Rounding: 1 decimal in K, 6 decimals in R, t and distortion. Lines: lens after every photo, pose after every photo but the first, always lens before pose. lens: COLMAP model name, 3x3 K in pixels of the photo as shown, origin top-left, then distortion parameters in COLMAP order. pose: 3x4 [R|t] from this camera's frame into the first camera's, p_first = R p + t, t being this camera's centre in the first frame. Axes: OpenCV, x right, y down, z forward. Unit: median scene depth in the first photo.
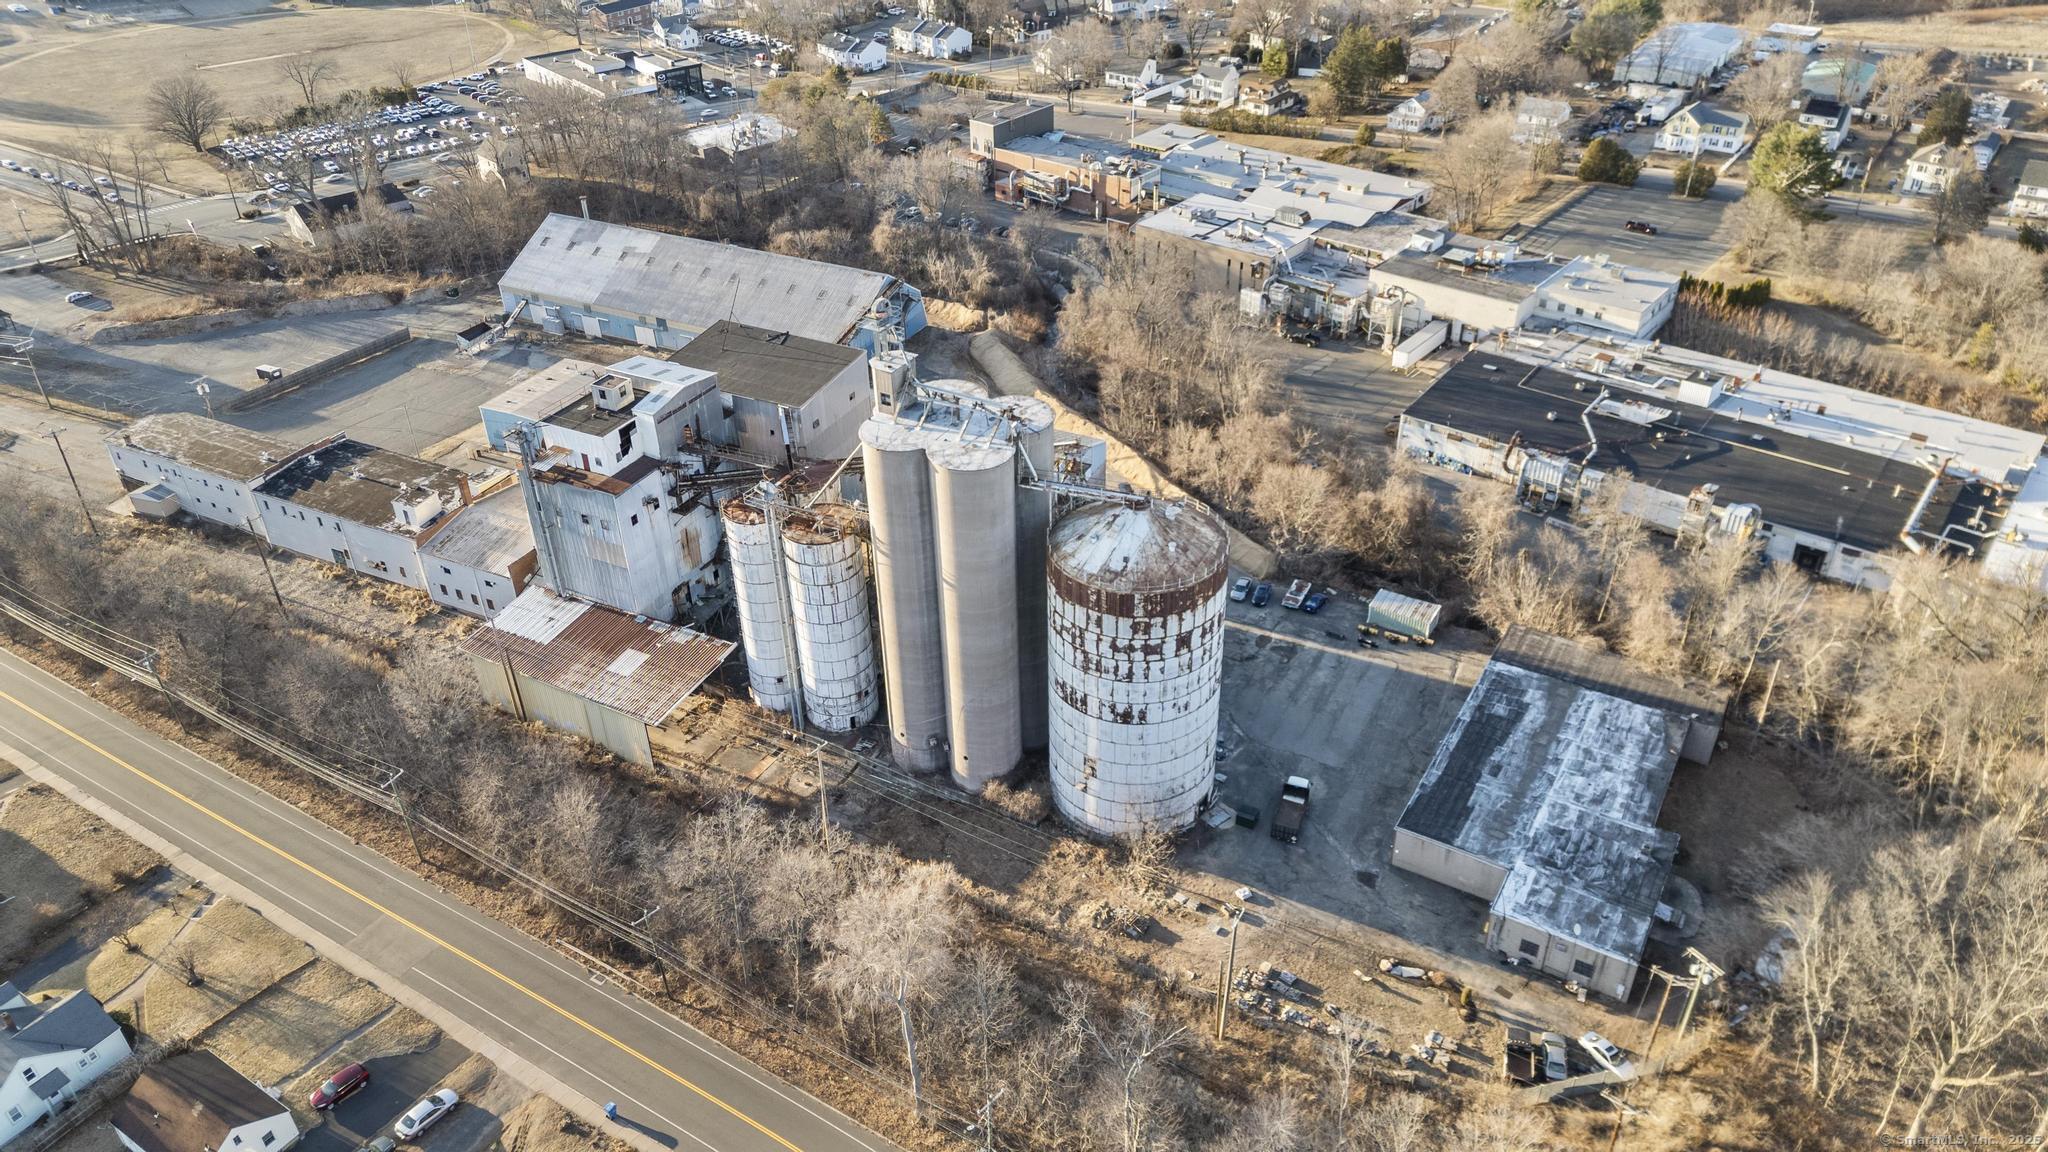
lens RADIAL K [[1440.1, 0, 1024.0], [0, 1440.1, 576.0], [0, 0, 1]] dist [0.088077, -0.117078]
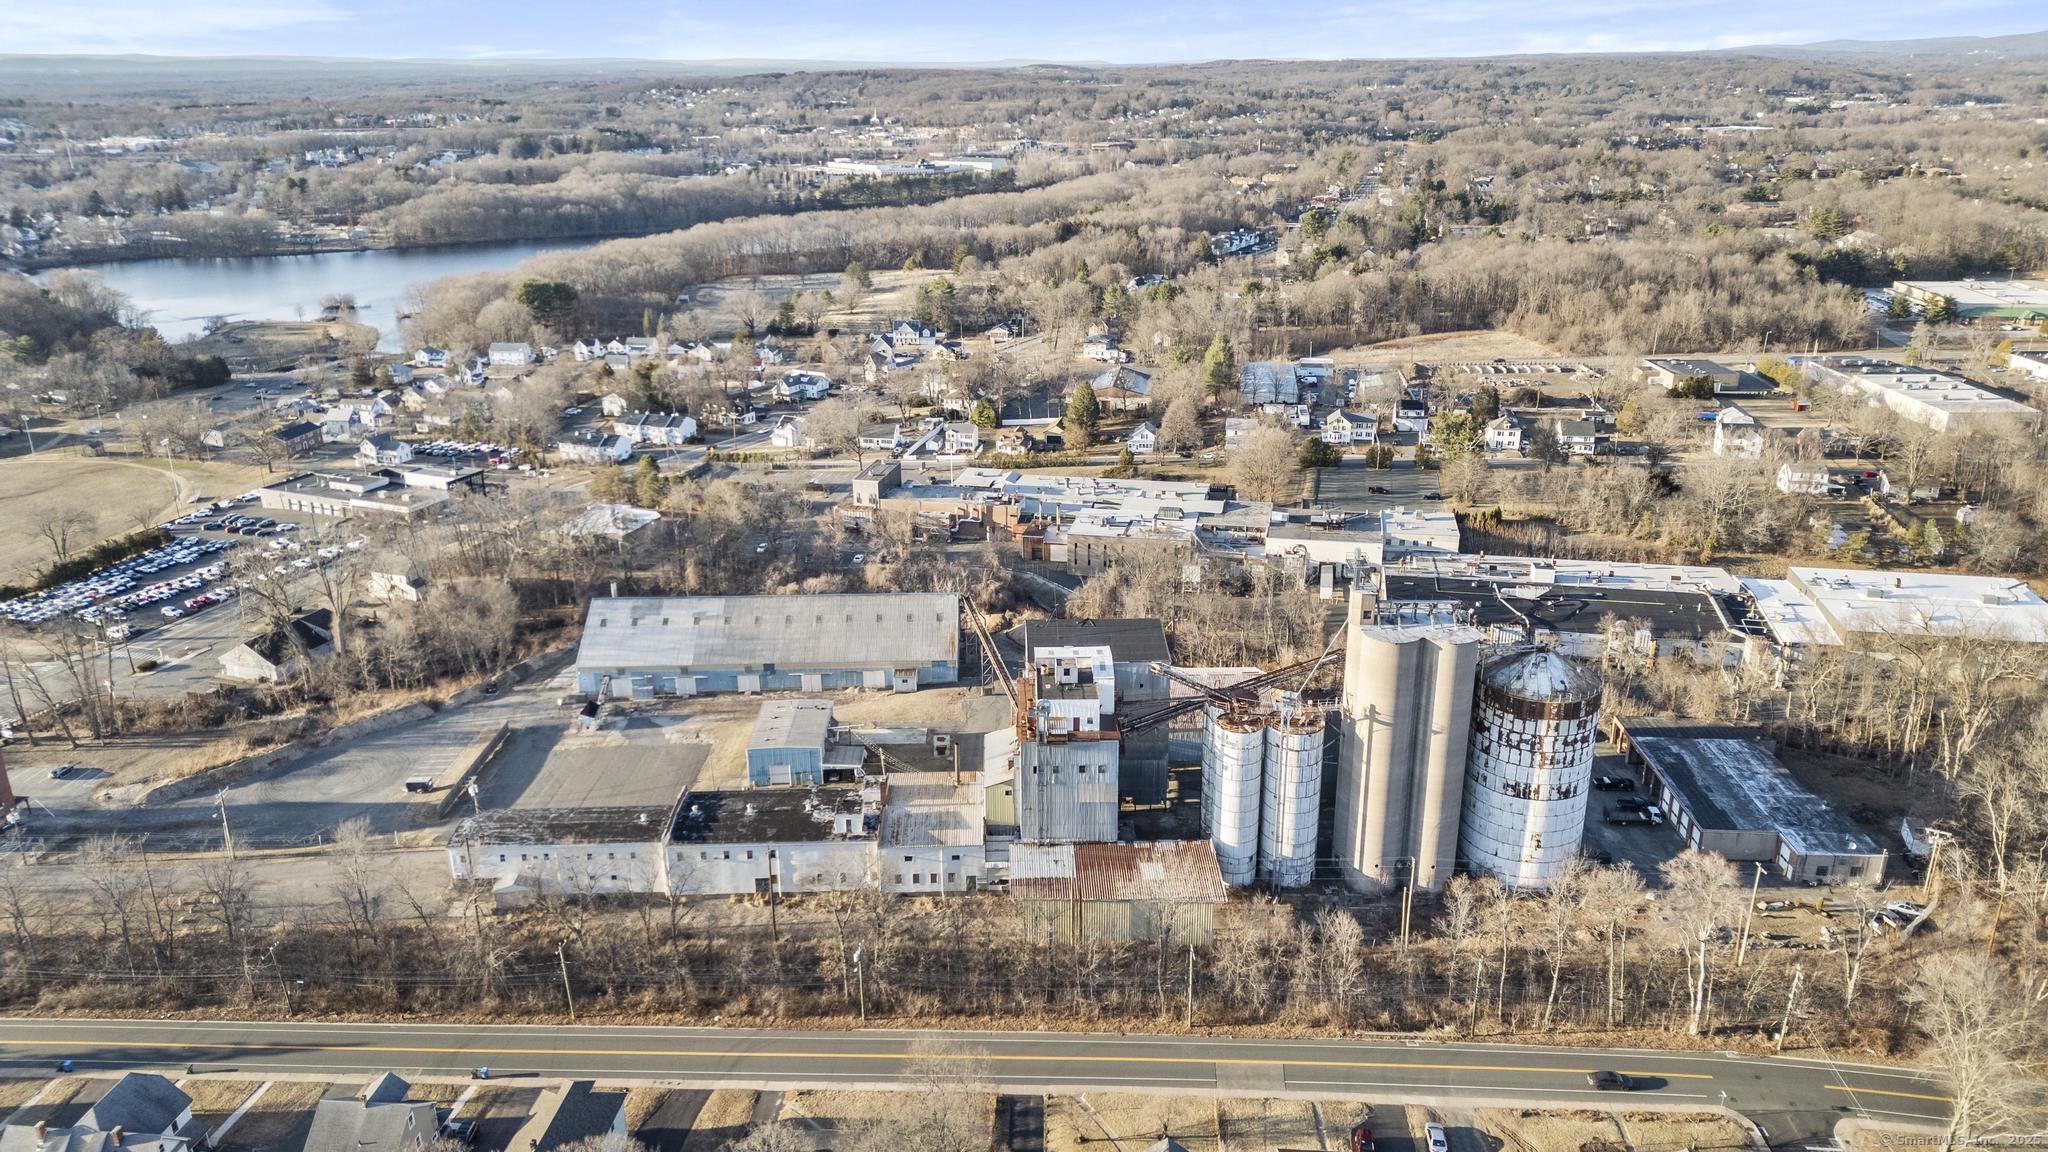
lens RADIAL K [[1427.1, 0, 1024.0], [0, 1427.1, 576.0], [0, 0, 1]] dist [0.159579, -0.246882]
pose [[0.880425, -0.146571, 0.450965, -0.561028], [0.250128, 0.951509, -0.179074, 0.007153], [-0.402850, 0.270460, 0.874393, -0.074815]]
